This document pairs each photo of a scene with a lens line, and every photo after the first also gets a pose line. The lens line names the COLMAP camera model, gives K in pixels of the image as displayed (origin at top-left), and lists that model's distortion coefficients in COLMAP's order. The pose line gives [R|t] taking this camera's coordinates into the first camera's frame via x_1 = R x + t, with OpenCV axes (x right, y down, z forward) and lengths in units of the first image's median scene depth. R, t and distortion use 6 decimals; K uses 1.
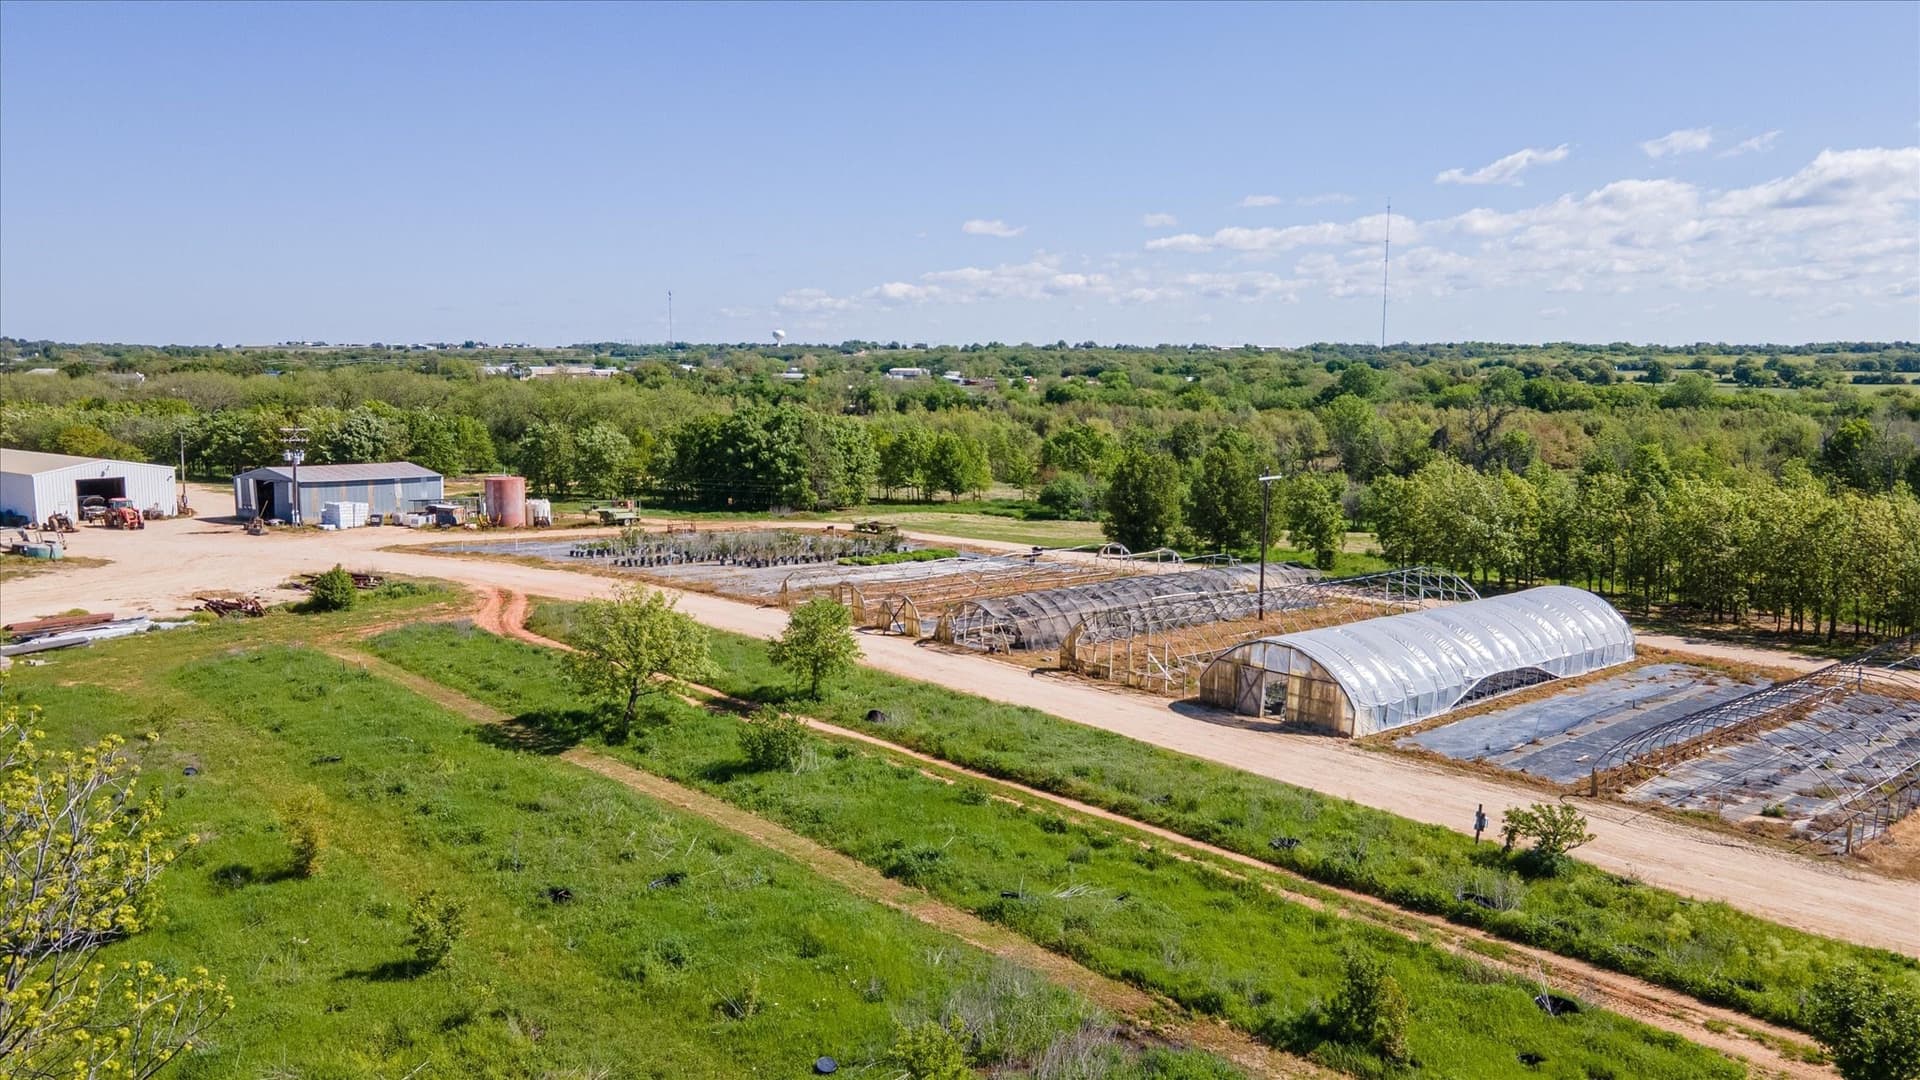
lens RADIAL K [[1452.1, 0, 954.3], [0, 1452.1, 540.8], [0, 0, 1]] dist [0.027638, 0.028057]
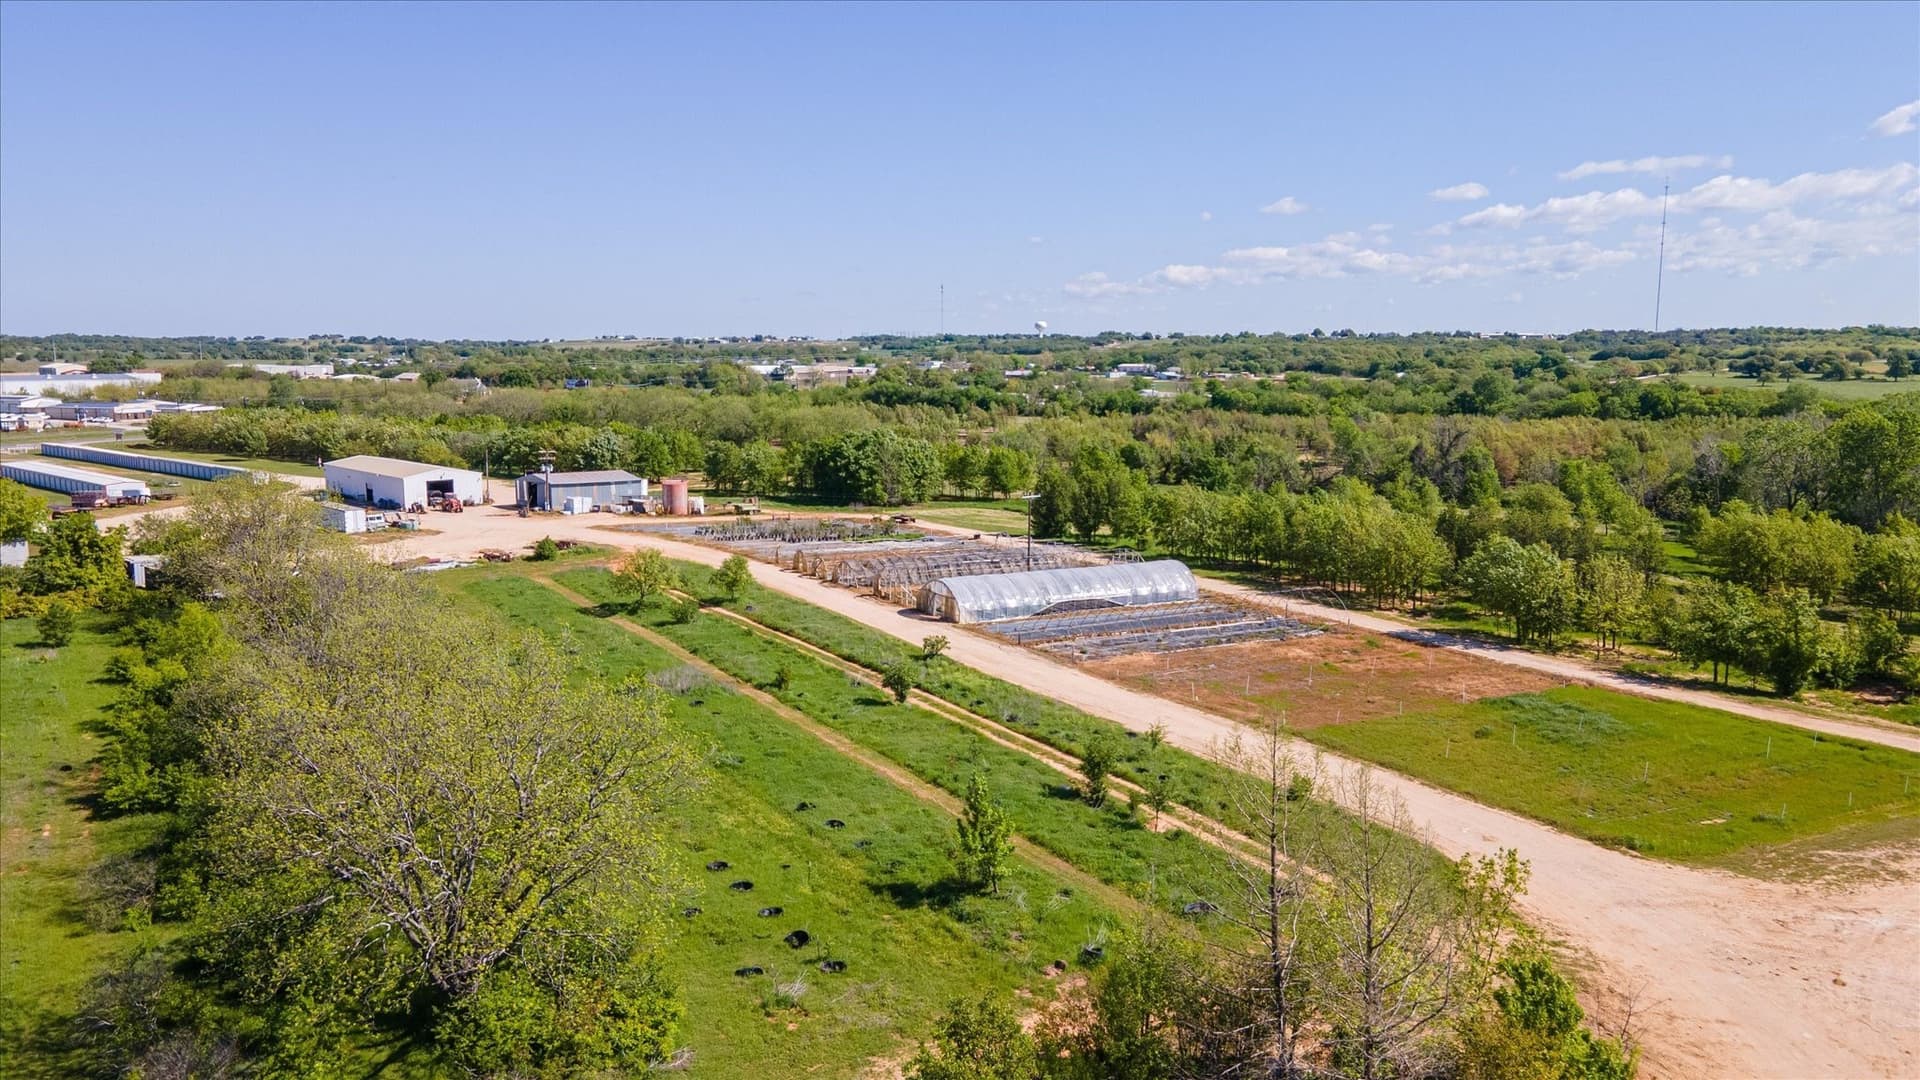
lens RADIAL K [[1452.1, 0, 961.0], [0, 1452.1, 539.9], [0, 0, 1]] dist [0.027638, 0.028057]
pose [[0.981797, 0.019581, -0.188920, 0.213974], [-0.017501, 0.999767, 0.012672, -0.005396], [0.189124, -0.009135, 0.981911, -0.349156]]
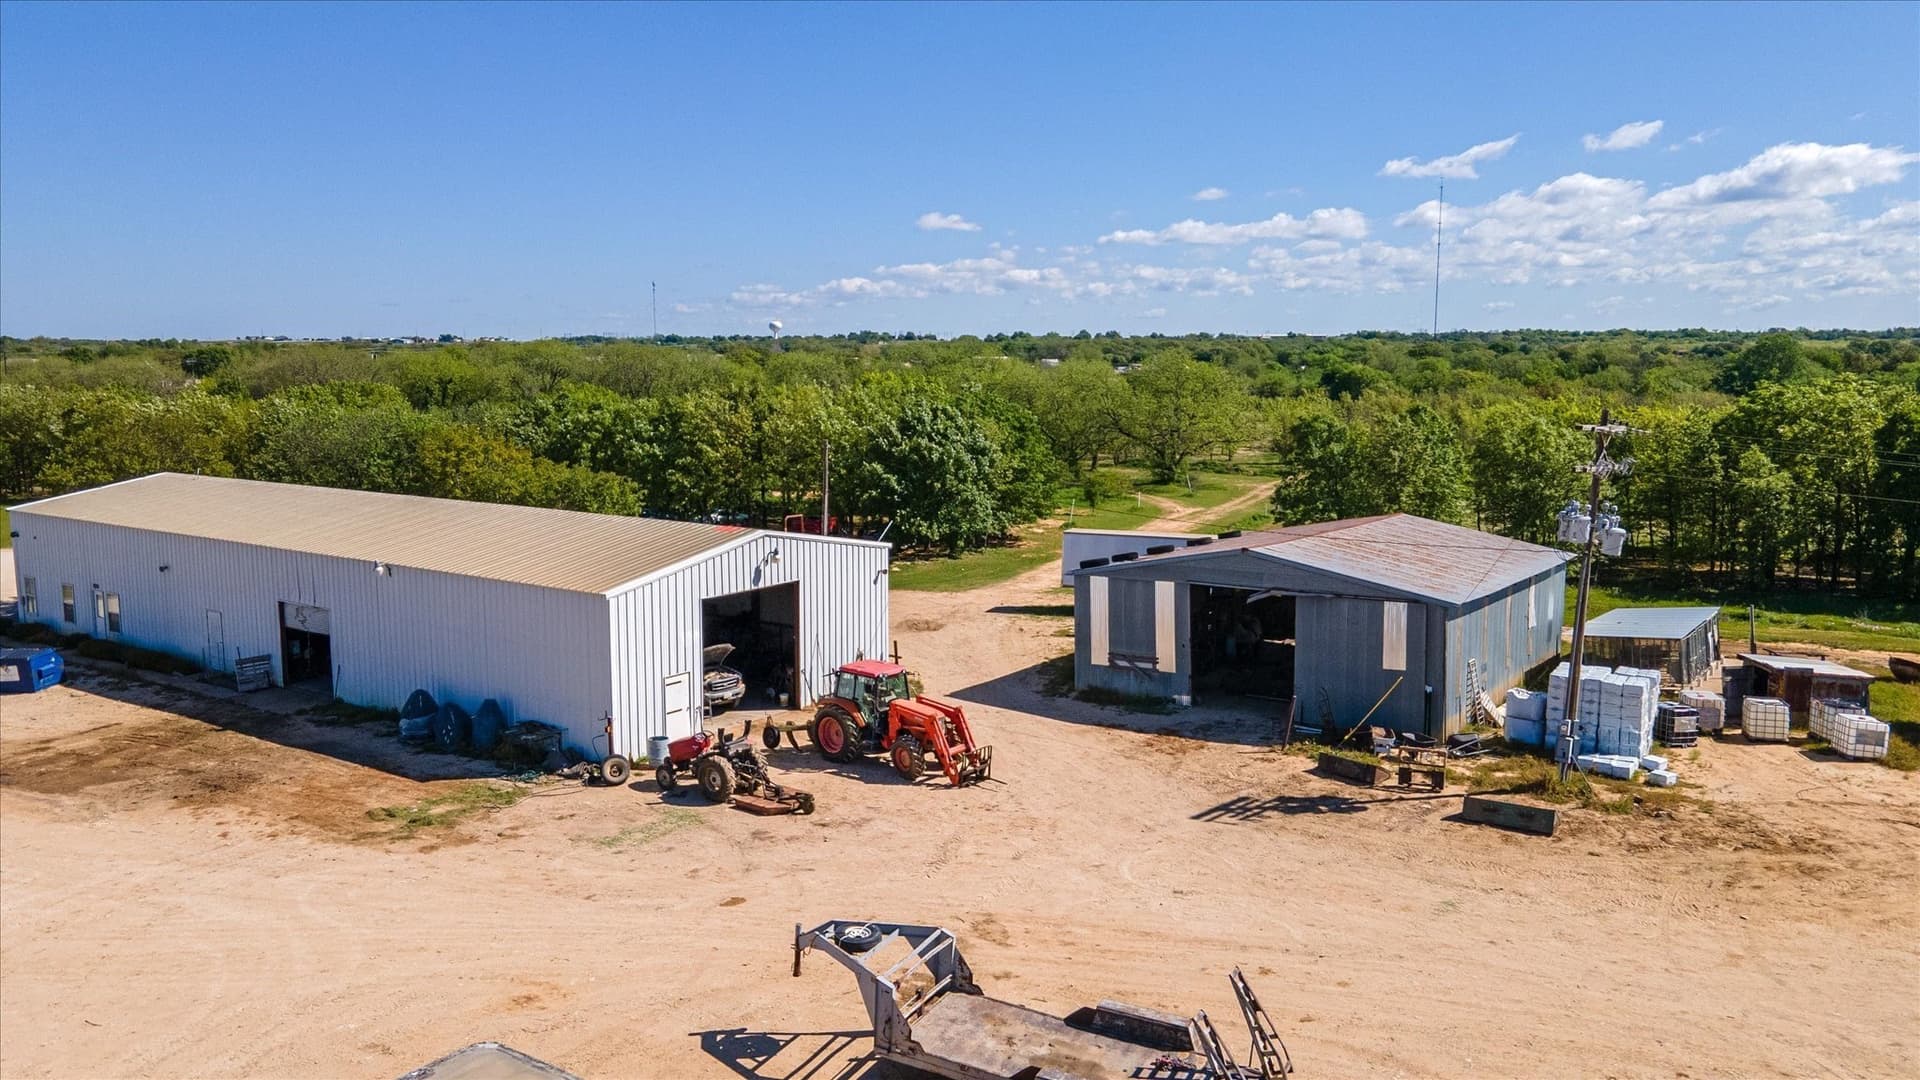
lens RADIAL K [[1452.1, 0, 954.8], [0, 1452.1, 533.1], [0, 0, 1]] dist [0.027638, 0.028057]
pose [[0.999396, -0.008725, 0.033643, -0.406075], [0.008794, 0.999960, -0.001908, -0.040048], [-0.033625, 0.002203, 0.999432, 0.507461]]
